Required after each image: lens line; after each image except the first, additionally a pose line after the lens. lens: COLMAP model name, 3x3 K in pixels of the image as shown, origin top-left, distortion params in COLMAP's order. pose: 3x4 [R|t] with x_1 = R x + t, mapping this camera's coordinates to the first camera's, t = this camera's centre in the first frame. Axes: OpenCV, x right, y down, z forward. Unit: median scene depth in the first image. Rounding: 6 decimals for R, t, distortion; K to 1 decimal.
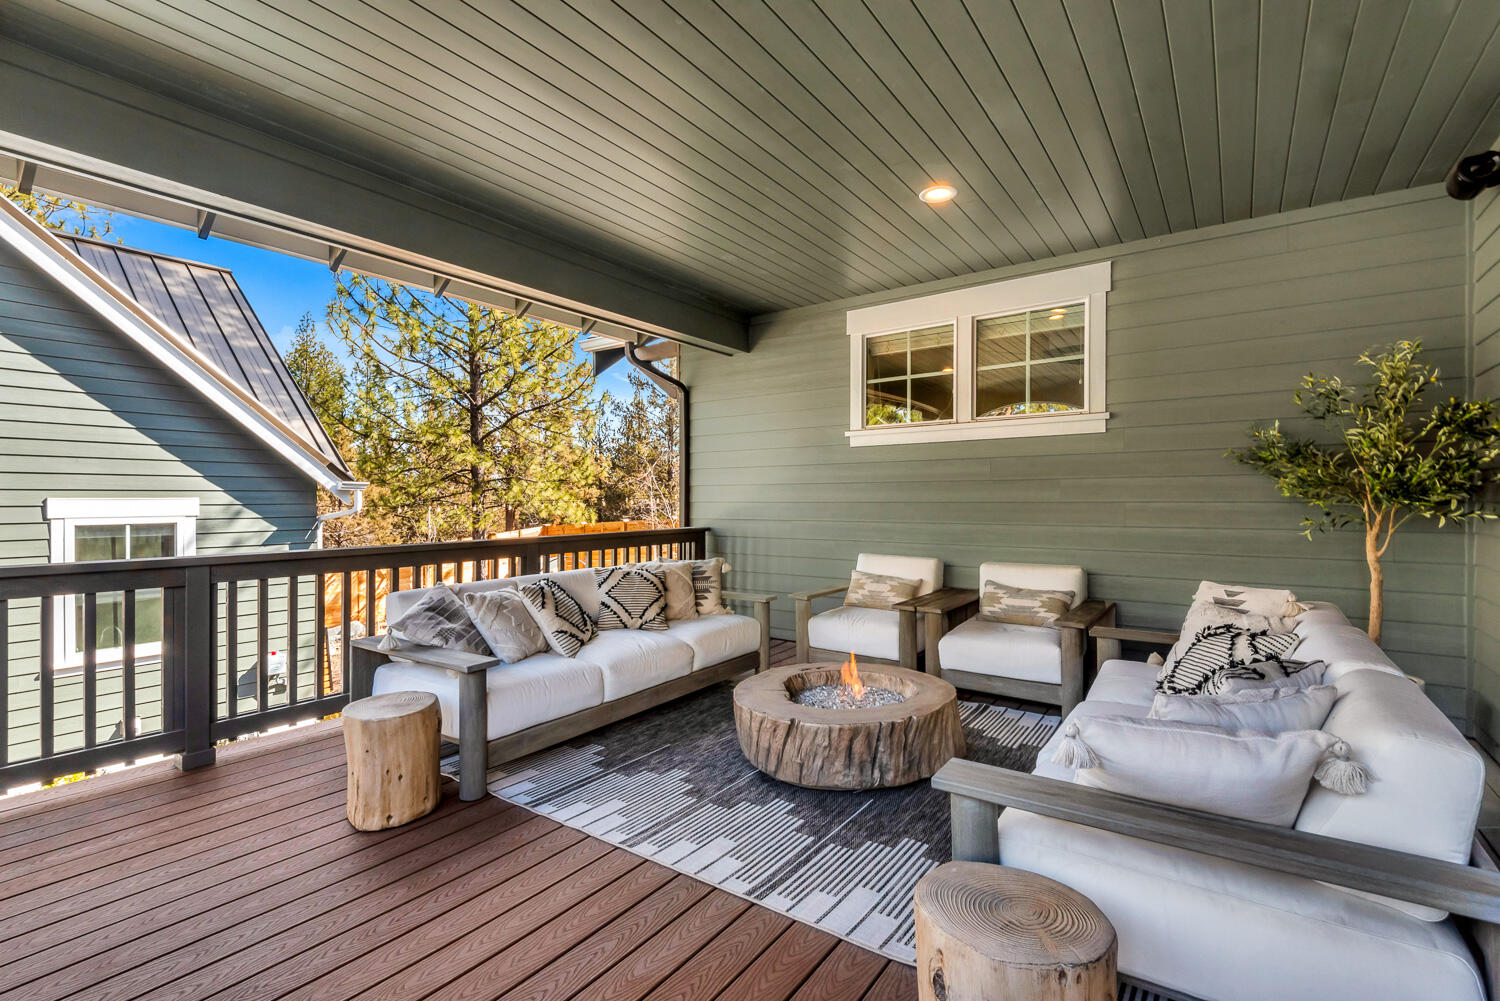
lens RADIAL K [[684.1, 0, 750.0], [0, 684.1, 500.5], [0, 0, 1]] dist [0.024937, 0.000316]
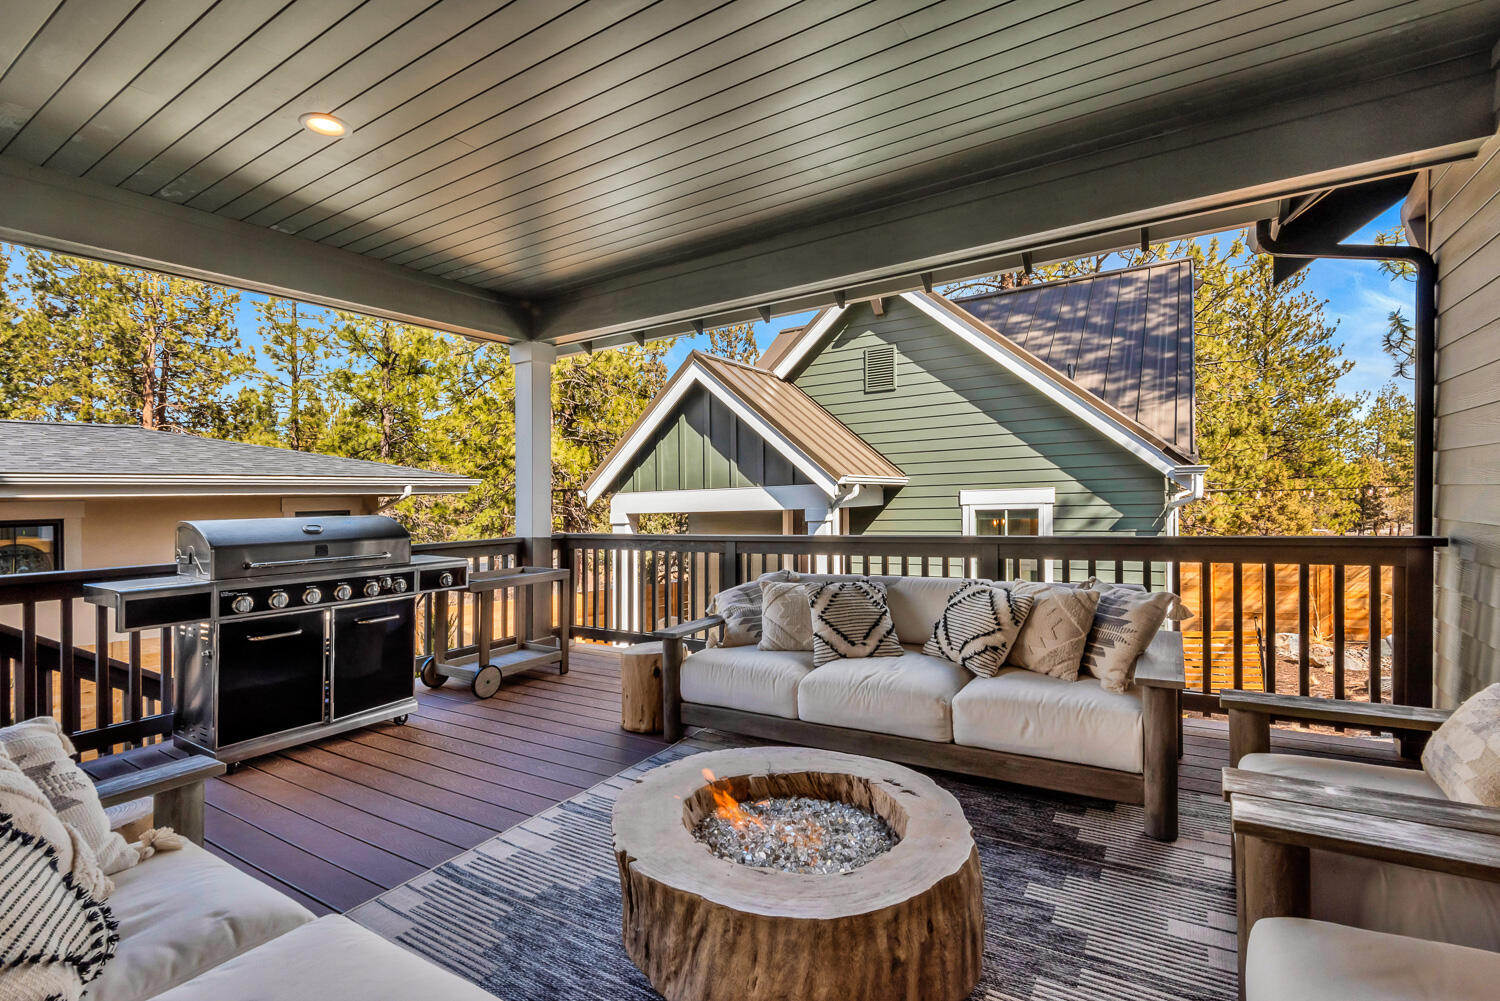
lens RADIAL K [[673.8, 0, 750.0], [0, 673.8, 500.5], [0, 0, 1]] dist [0.000651, 0.000175]
pose [[0.070350, 0.001811, -0.997521, 0.360677], [0.034550, 0.999394, 0.004252, -0.004920], [0.996924, -0.034764, 0.070244, 0.456569]]
